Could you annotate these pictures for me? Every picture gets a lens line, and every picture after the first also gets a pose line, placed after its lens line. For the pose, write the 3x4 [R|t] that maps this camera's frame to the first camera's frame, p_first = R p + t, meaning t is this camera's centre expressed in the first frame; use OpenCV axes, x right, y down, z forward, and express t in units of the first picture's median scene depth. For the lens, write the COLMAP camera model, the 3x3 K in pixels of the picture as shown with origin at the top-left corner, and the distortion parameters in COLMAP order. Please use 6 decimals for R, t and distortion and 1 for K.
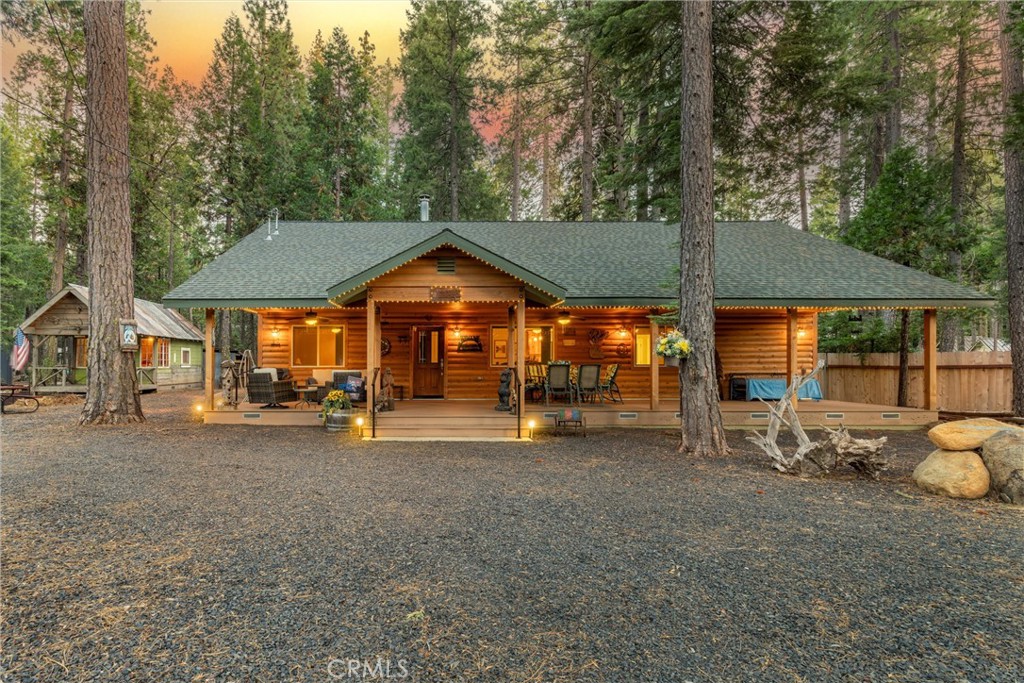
lens RADIAL K [[526.7, 0, 431.1], [0, 526.7, 355.7], [0, 0, 1]] dist [-0.003866, -0.000362]
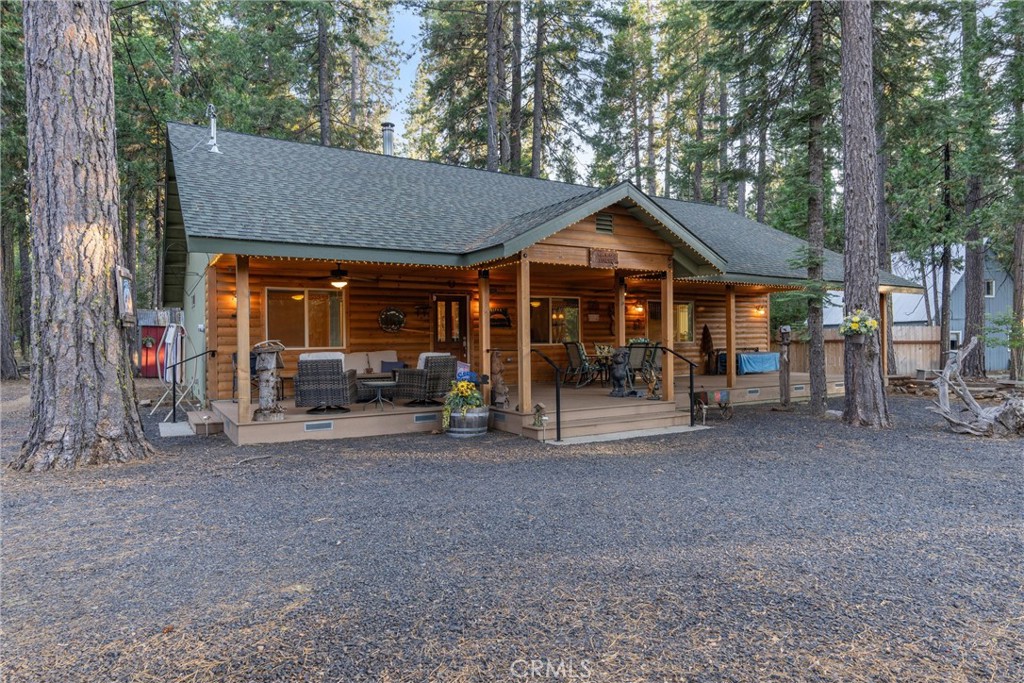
lens RADIAL K [[612.9, 0, 513.0], [0, 612.9, 339.5], [0, 0, 1]] dist [-0.002799, 0.000817]
pose [[0.854662, -0.007564, 0.519130, -0.400905], [0.000093, 0.999896, 0.014417, -0.002685], [-0.519185, -0.012273, 0.854574, 0.175855]]
